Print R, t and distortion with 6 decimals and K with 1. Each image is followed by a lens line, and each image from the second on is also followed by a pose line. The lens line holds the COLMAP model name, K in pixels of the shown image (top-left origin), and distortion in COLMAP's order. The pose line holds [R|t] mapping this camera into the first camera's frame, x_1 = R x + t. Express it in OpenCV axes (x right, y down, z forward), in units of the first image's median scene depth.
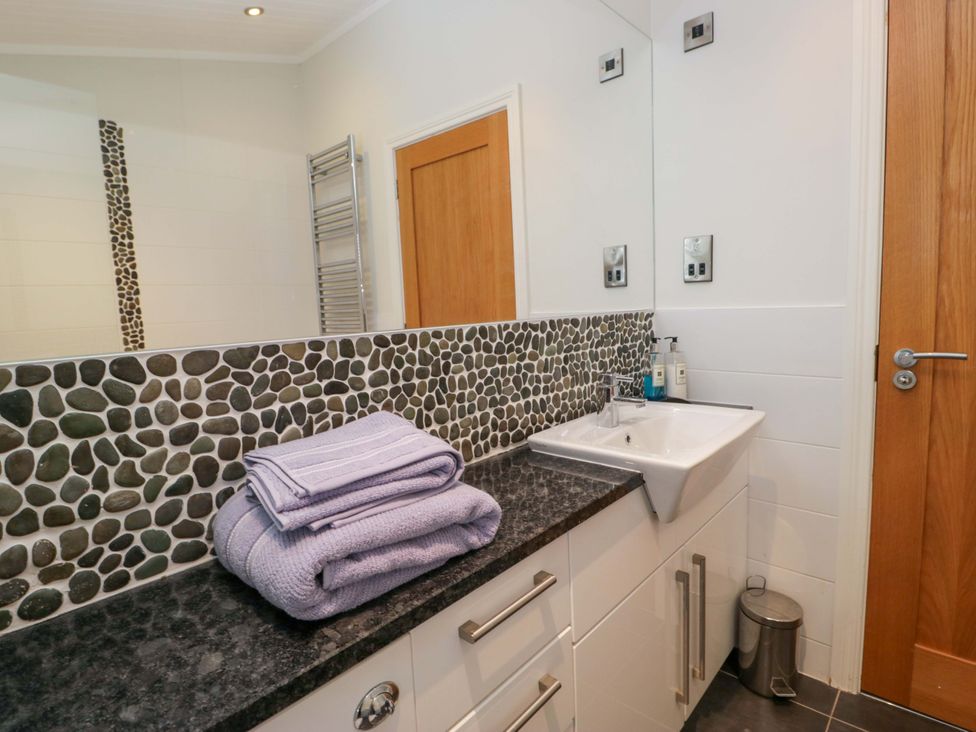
lens RADIAL K [[509.1, 0, 486.3], [0, 509.1, 356.1], [0, 0, 1]] dist [0.005408, -0.017283]
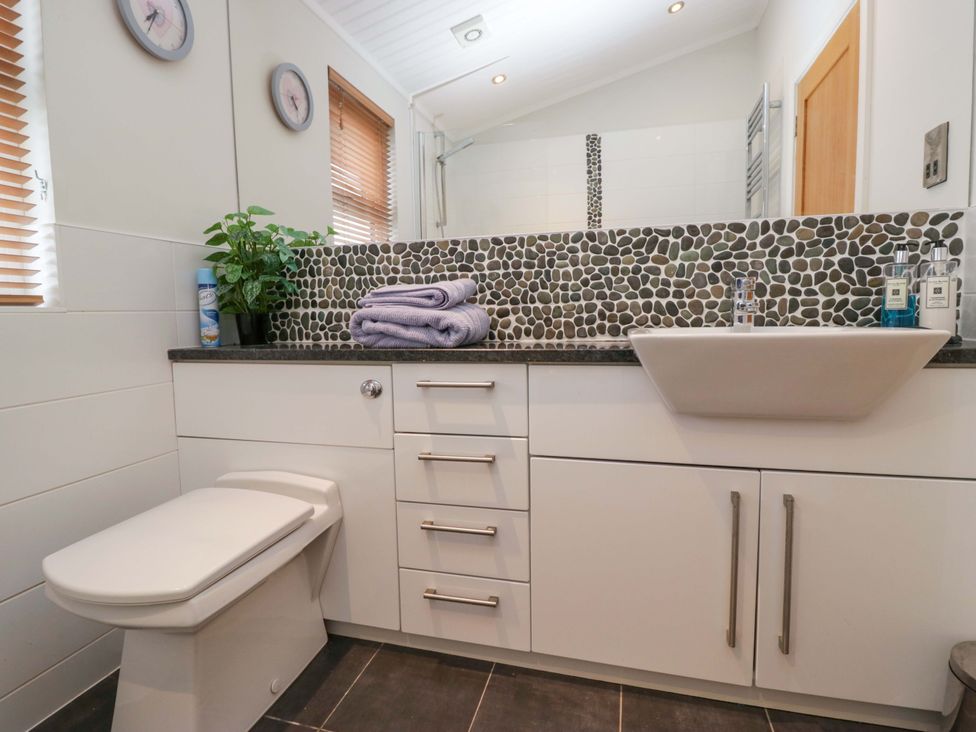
lens RADIAL K [[509.1, 0, 486.3], [0, 509.1, 356.1], [0, 0, 1]] dist [0.005408, -0.017283]
pose [[0.460296, 0.107693, -0.881209, 1.118942], [-0.090856, 0.993117, 0.073911, 0.194571], [0.883104, 0.046042, 0.466912, 0.230966]]
